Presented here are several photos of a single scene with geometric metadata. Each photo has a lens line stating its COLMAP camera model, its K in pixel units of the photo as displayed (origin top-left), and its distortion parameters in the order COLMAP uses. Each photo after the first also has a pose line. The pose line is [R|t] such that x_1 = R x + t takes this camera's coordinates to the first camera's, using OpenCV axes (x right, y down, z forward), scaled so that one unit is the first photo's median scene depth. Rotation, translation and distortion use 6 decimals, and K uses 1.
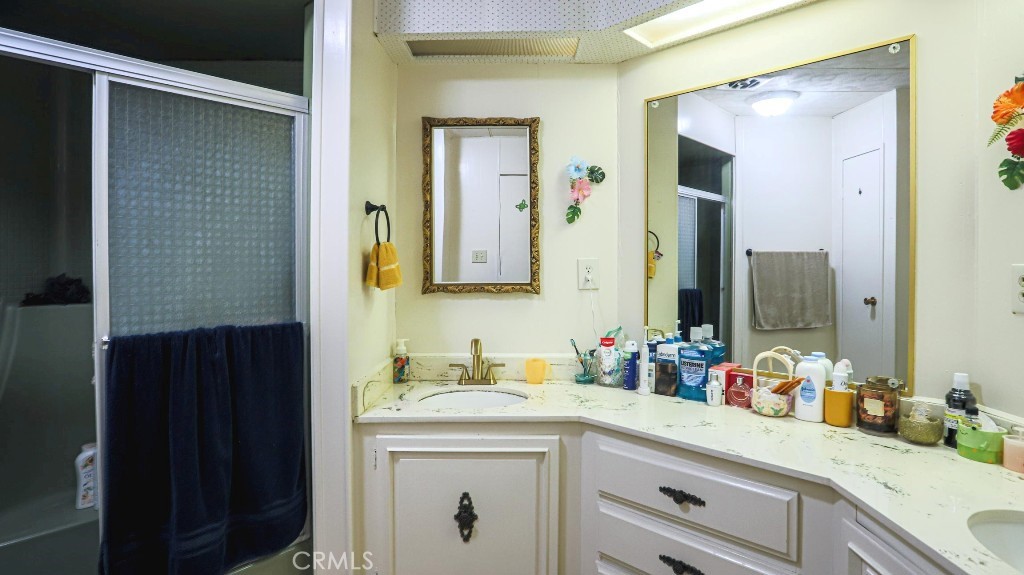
lens RADIAL K [[510.6, 0, 513.6], [0, 510.6, 268.9], [0, 0, 1]] dist [-0.066391, 0.046476]
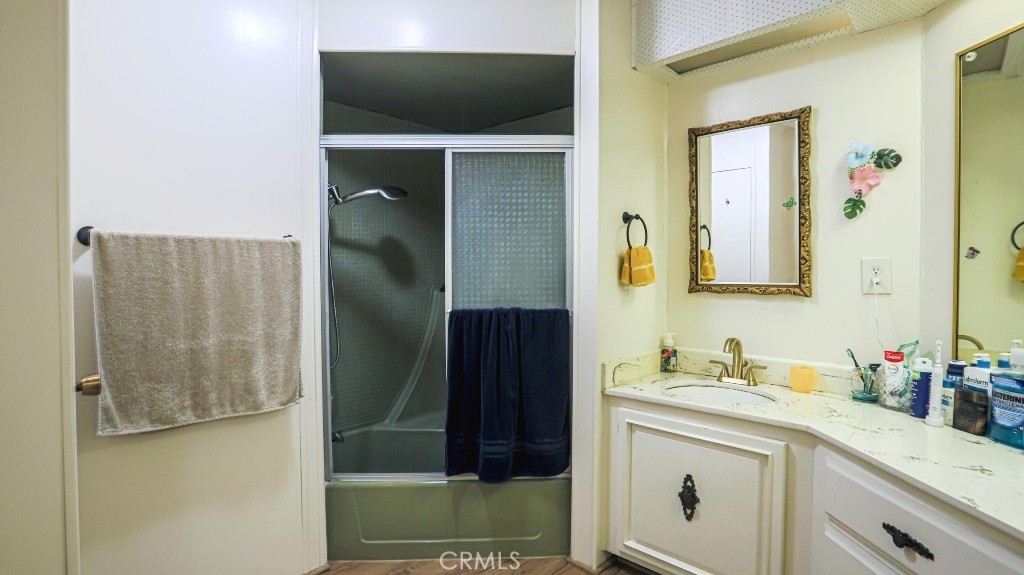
lens RADIAL K [[500.6, 0, 505.4], [0, 500.6, 279.2], [0, 0, 1]] dist [-0.055162, 0.025522]
pose [[0.713636, 0.014469, -0.700368, 0.323932], [-0.009534, 0.999895, 0.010943, 0.013866], [0.700452, -0.001132, 0.713698, -0.029848]]
